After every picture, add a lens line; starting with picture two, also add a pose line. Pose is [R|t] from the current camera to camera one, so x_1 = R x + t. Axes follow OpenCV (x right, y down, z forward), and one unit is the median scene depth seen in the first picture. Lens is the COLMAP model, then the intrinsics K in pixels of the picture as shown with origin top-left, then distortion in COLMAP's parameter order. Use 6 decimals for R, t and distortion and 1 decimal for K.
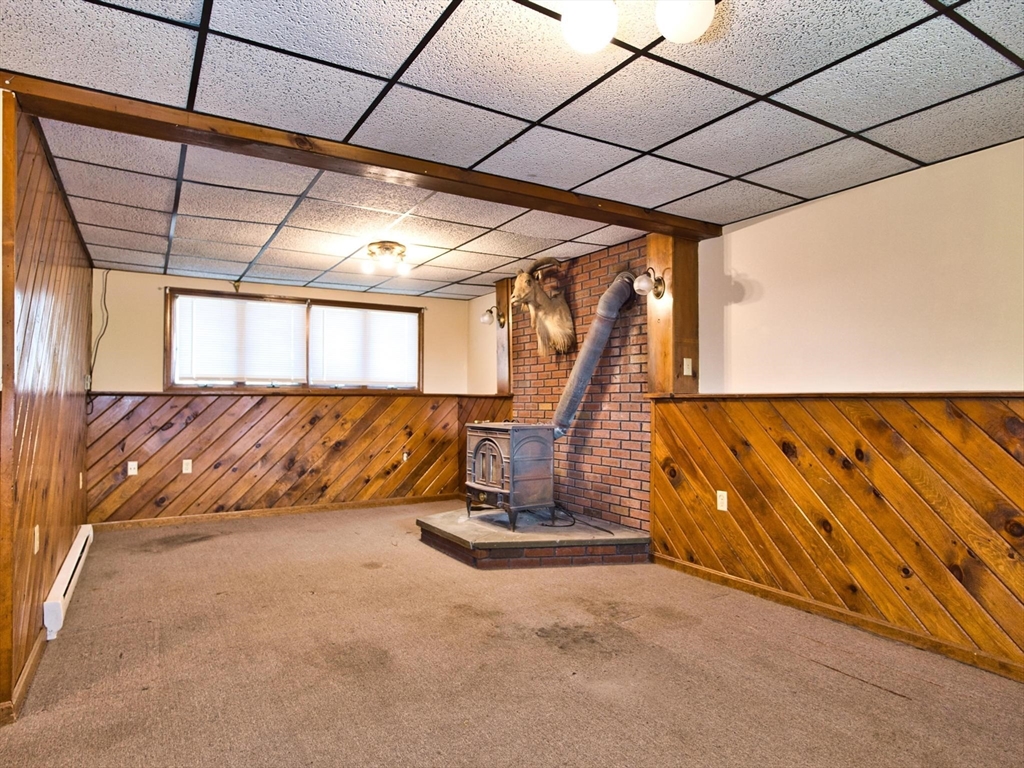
lens RADIAL K [[610.7, 0, 507.7], [0, 610.7, 386.8], [0, 0, 1]] dist [-0.049107, 0.023632]
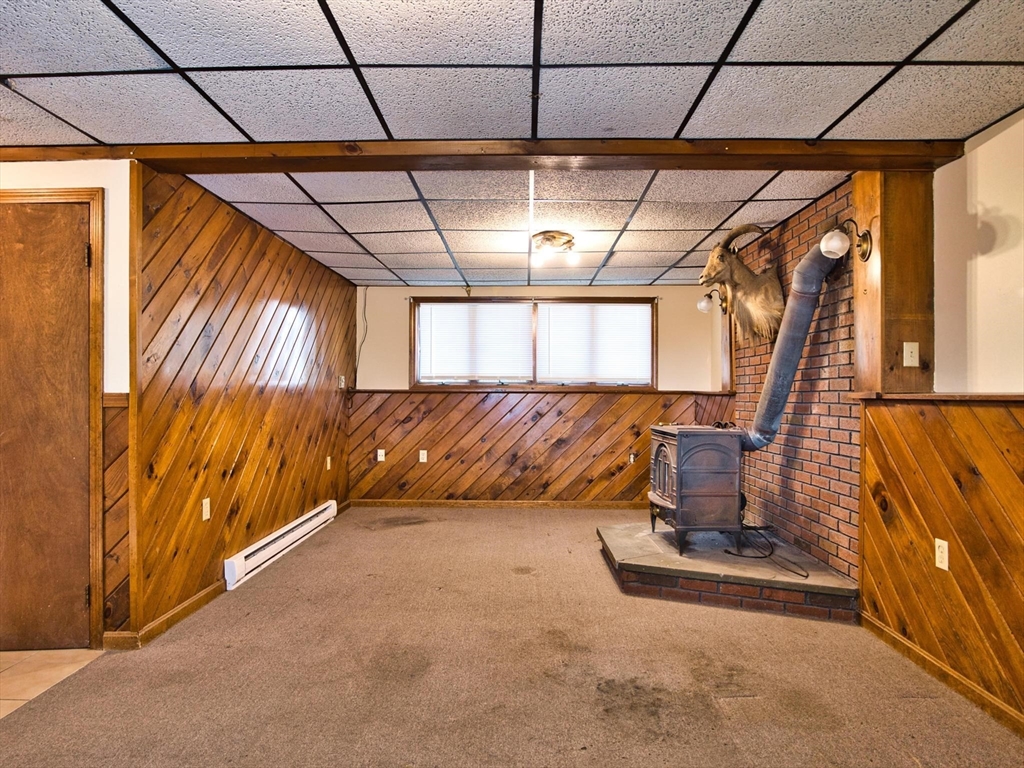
lens RADIAL K [[610.7, 0, 507.7], [0, 610.7, 386.8], [0, 0, 1]] dist [-0.049107, 0.023632]
pose [[0.845067, -0.002951, -0.534652, 0.255473], [0.007604, 0.999950, 0.006500, -0.003514], [0.534606, -0.009558, 0.845047, 0.161350]]
